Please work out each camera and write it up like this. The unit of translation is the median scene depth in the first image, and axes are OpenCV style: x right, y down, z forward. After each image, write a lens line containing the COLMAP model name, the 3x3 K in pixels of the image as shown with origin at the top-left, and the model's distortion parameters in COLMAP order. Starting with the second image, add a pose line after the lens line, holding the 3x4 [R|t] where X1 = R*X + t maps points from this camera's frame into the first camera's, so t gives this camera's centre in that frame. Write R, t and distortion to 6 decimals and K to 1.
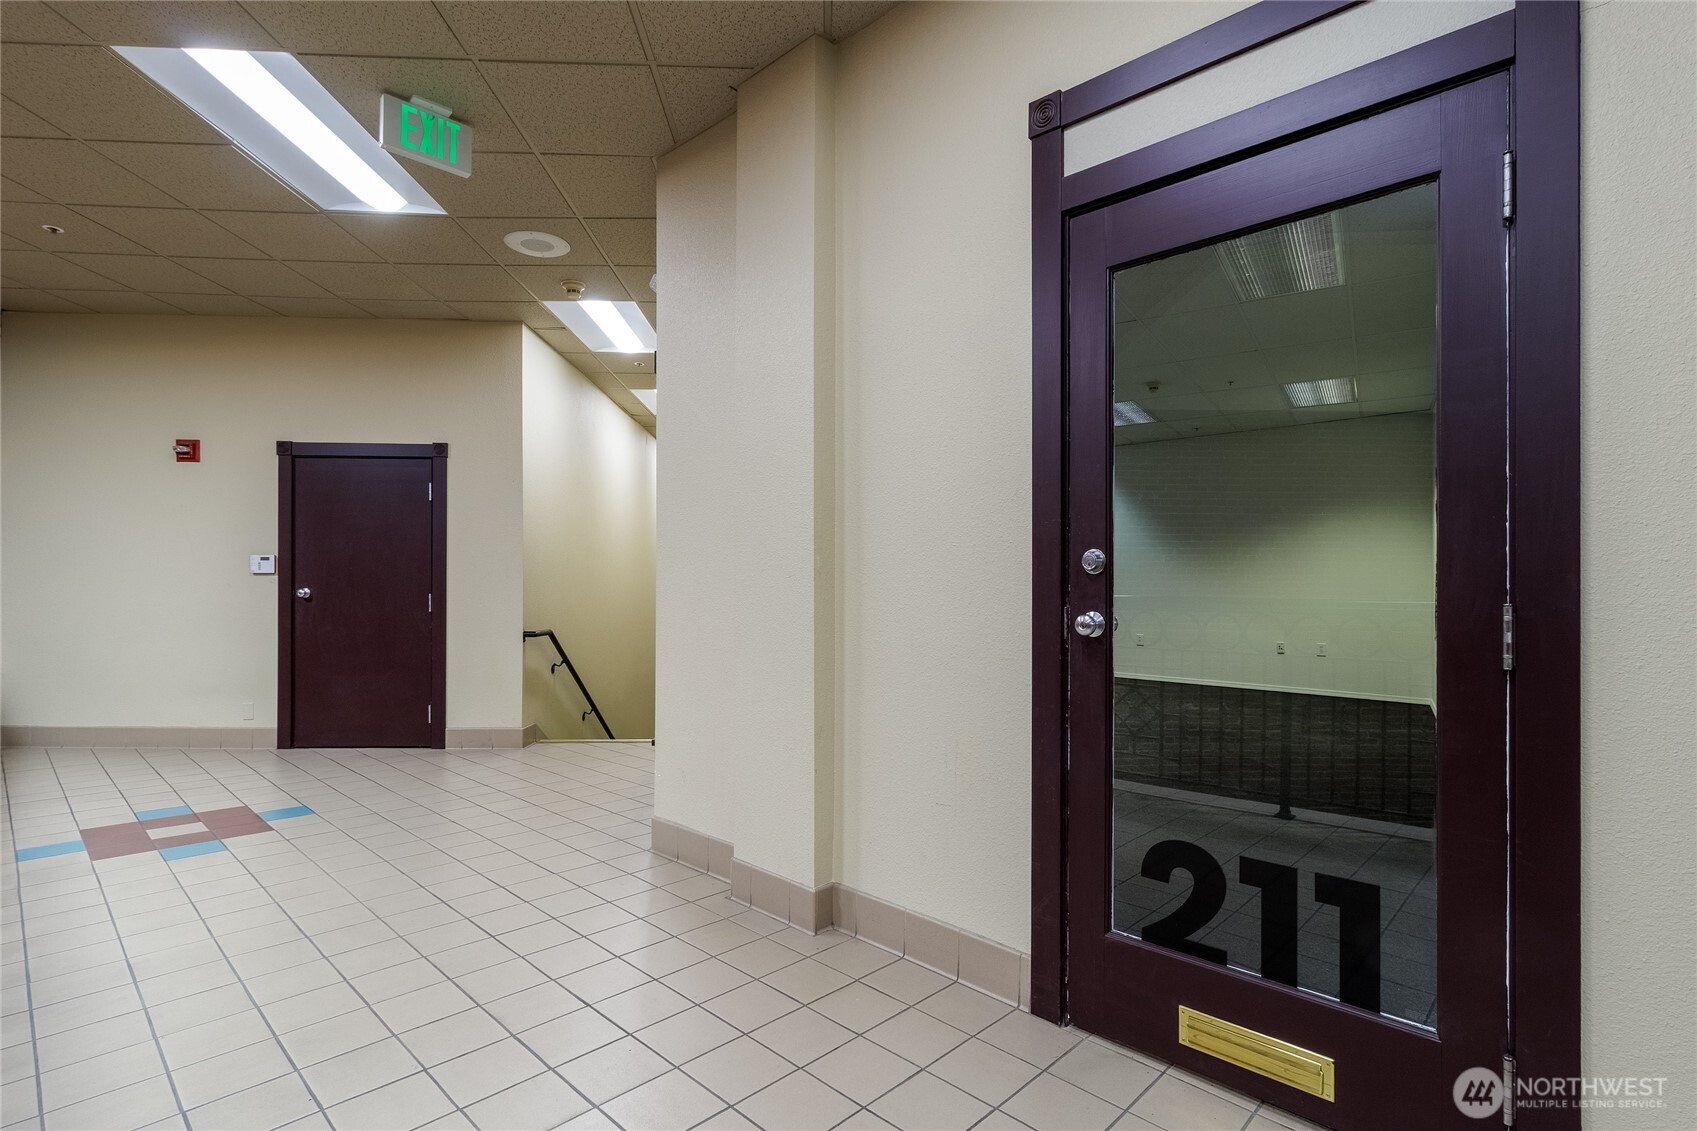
lens RADIAL K [[787.8, 0, 849.7], [0, 787.8, 581.4], [0, 0, 1]] dist [0.000138, 0.001352]
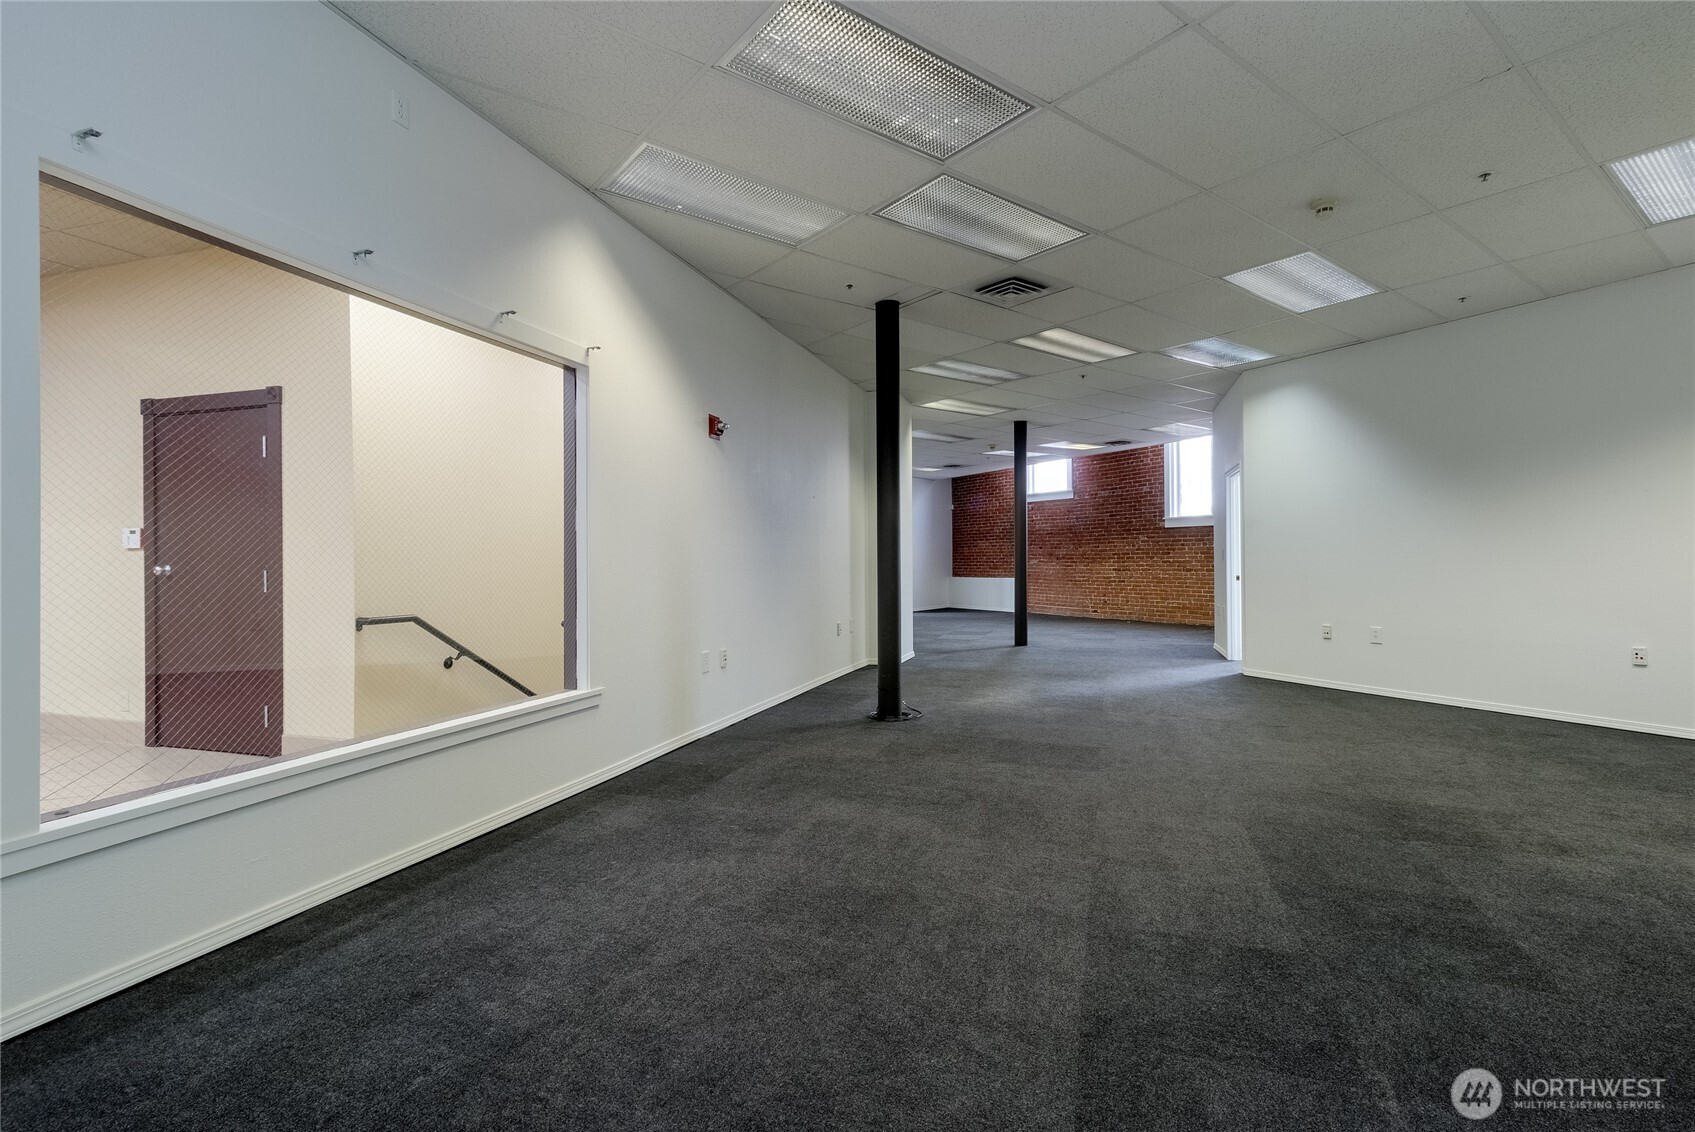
lens RADIAL K [[786.9, 0, 843.2], [0, 786.9, 559.2], [0, 0, 1]] dist [0.000138, 0.001352]
pose [[0.944247, -0.005959, -0.329183, 0.305347], [0.009063, 0.999928, 0.007897, 0.002268], [0.329112, -0.010440, 0.944233, 0.422587]]
